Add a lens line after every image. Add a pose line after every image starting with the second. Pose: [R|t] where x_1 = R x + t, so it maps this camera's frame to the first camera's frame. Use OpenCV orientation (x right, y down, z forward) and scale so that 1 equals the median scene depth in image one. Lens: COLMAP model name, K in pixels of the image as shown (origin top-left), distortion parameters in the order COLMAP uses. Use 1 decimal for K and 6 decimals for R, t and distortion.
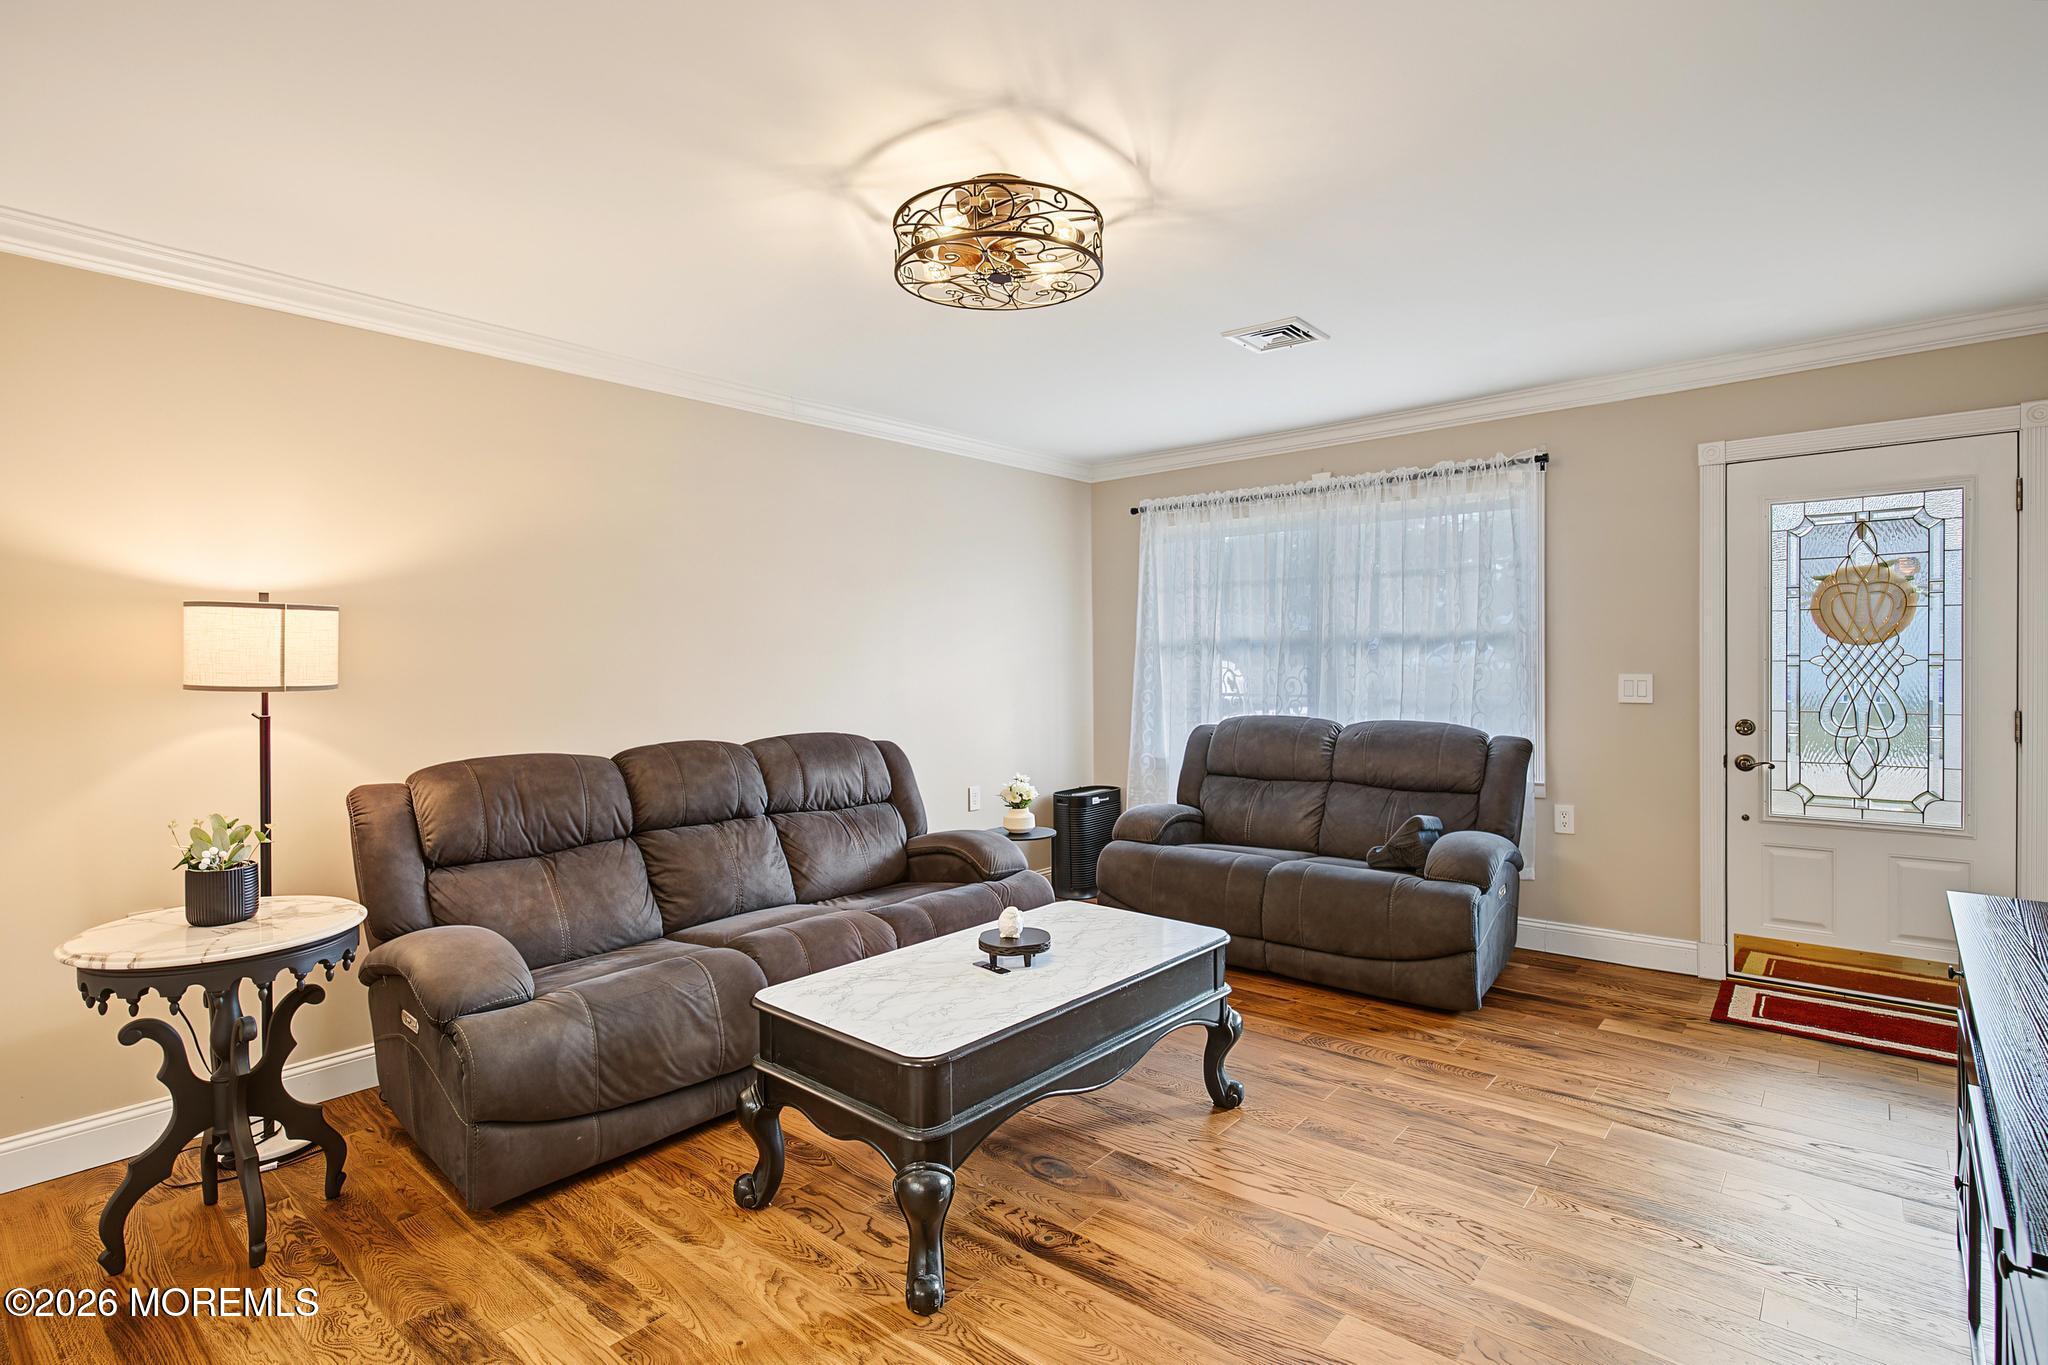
lens RADIAL K [[1002.9, 0, 1024.0], [0, 1002.9, 682.5], [0, 0, 1]] dist [-0.001904, -0.000116]
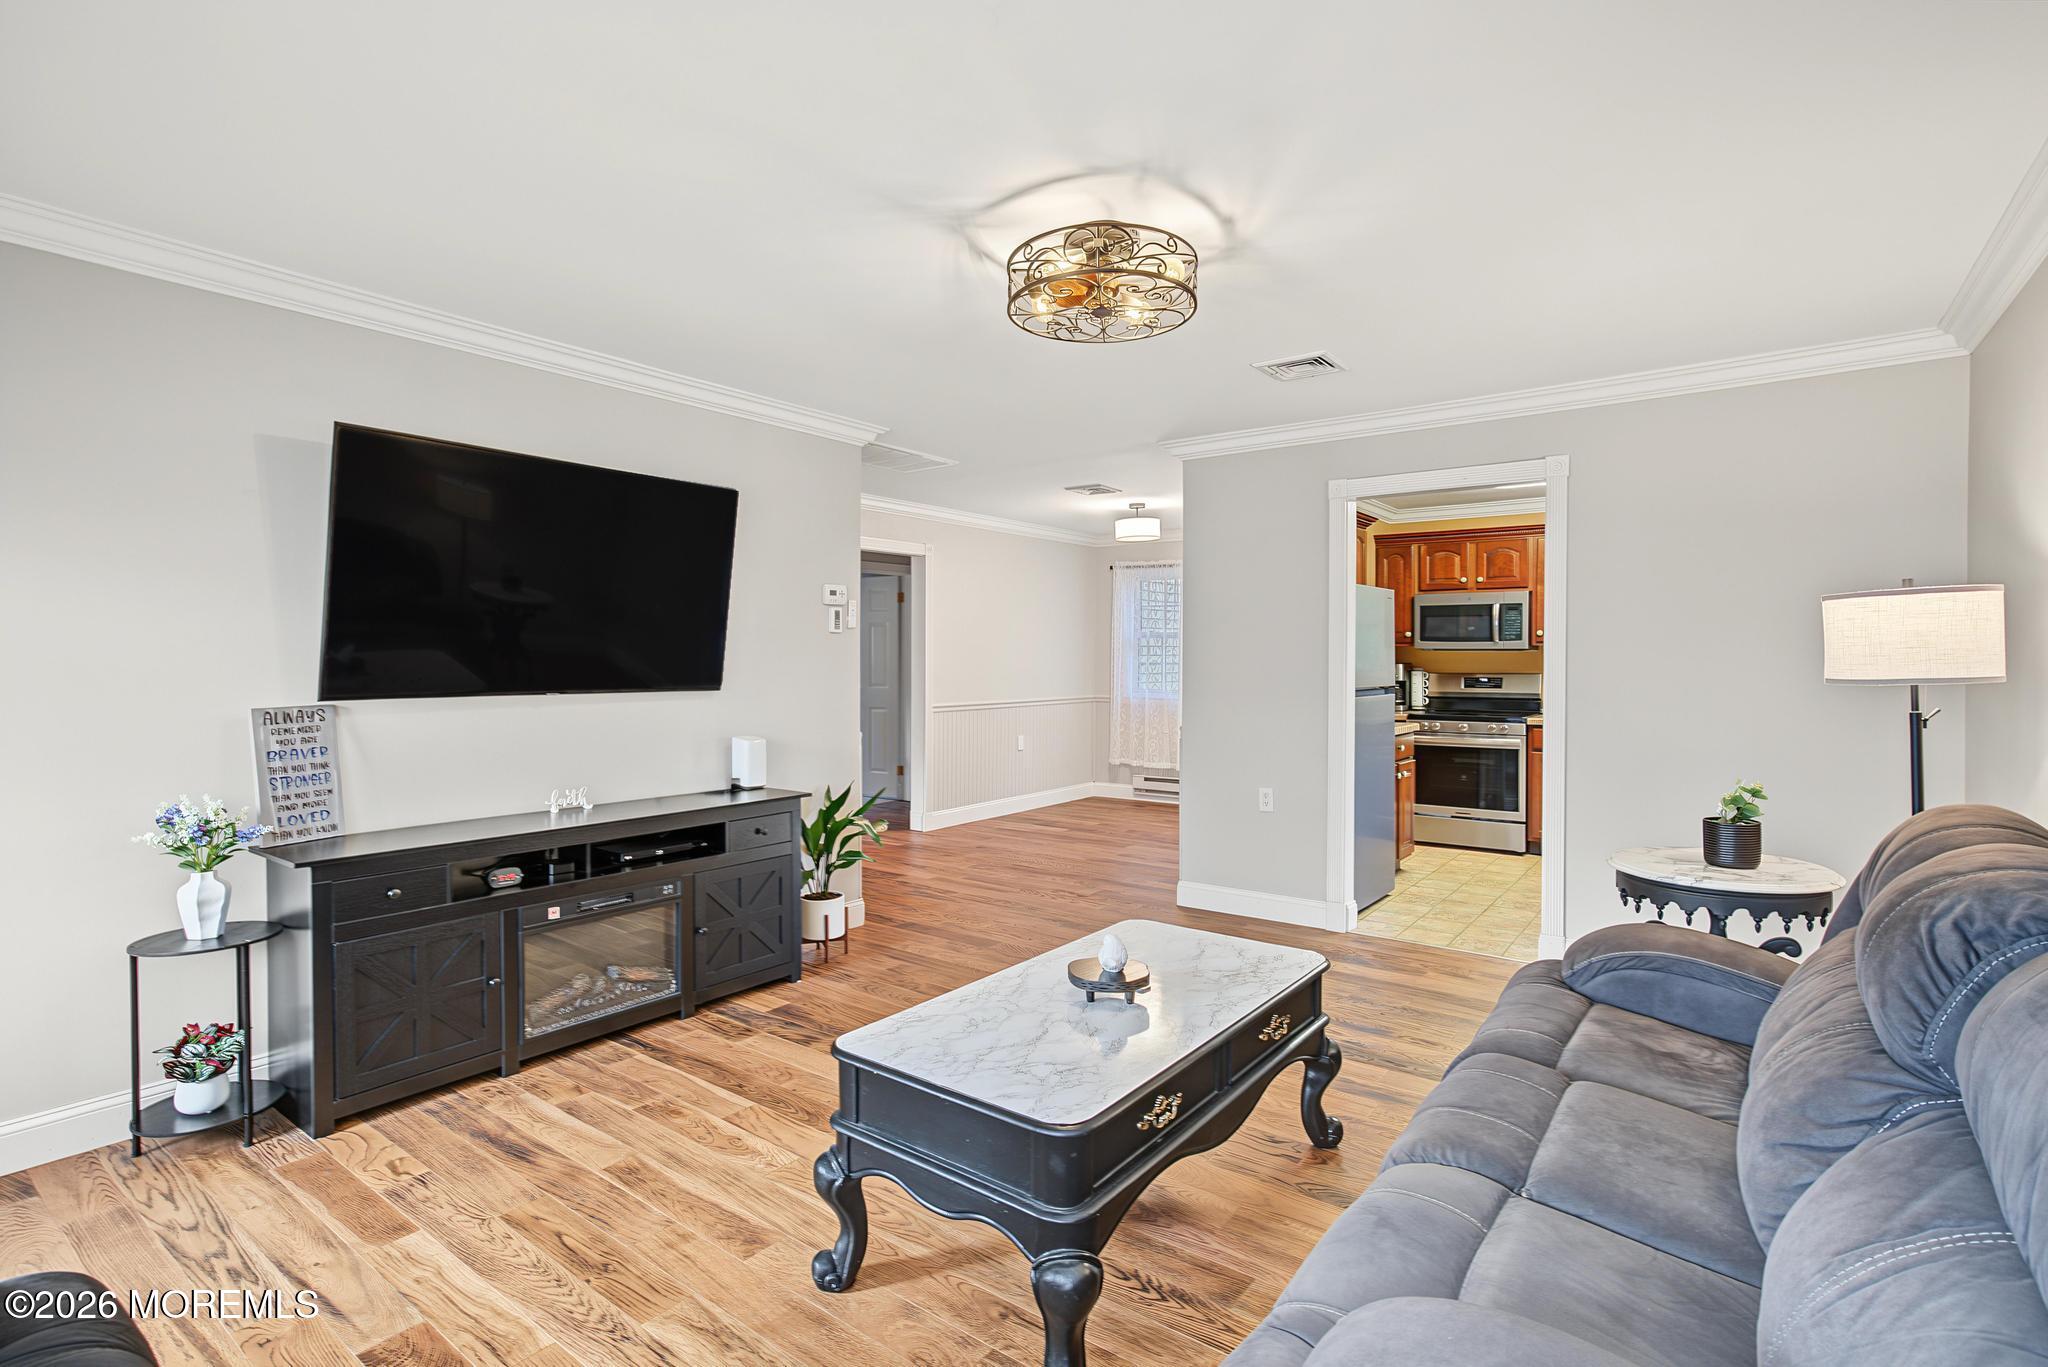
lens RADIAL K [[963.0, 0, 992.1], [0, 963.0, 688.5], [0, 0, 1]] dist [-0.002207, 0.000041]
pose [[-0.997891, 0.015399, -0.063063, 0.167331], [0.011943, 0.998425, 0.054818, -0.053688], [0.063808, 0.053949, -0.996503, 2.058357]]
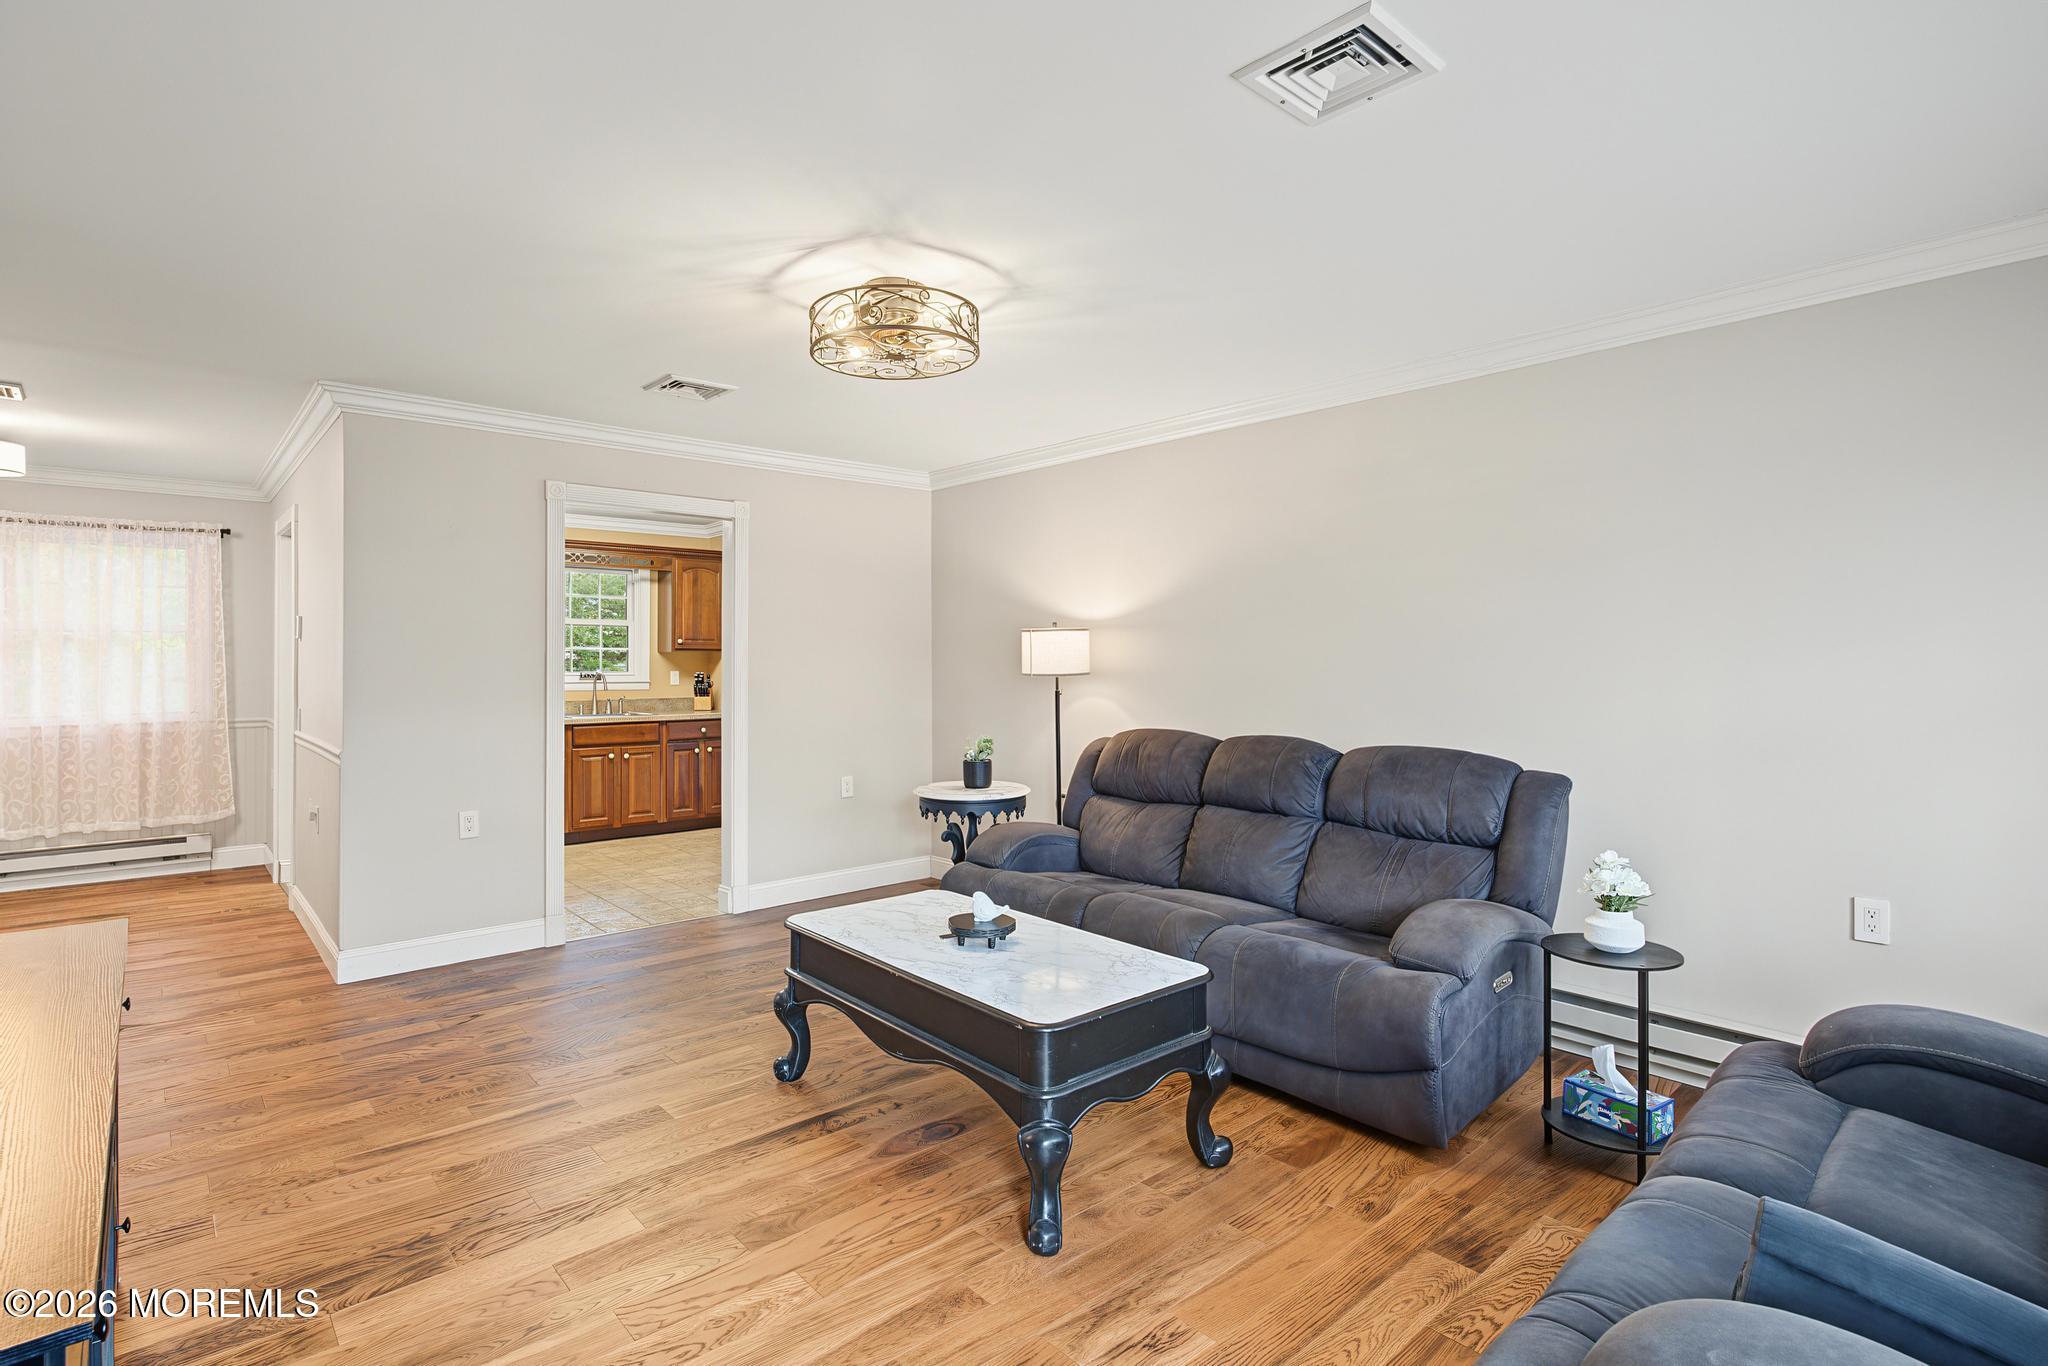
lens RADIAL K [[1003.4, 0, 1026.7], [0, 1003.4, 670.8], [0, 0, 1]] dist [-0.002637, 0.000345]
pose [[-0.126368, 0.021219, -0.991756, 1.185233], [-0.020388, 0.999504, 0.023983, -0.050262], [0.991774, 0.023250, -0.125873, 1.321192]]
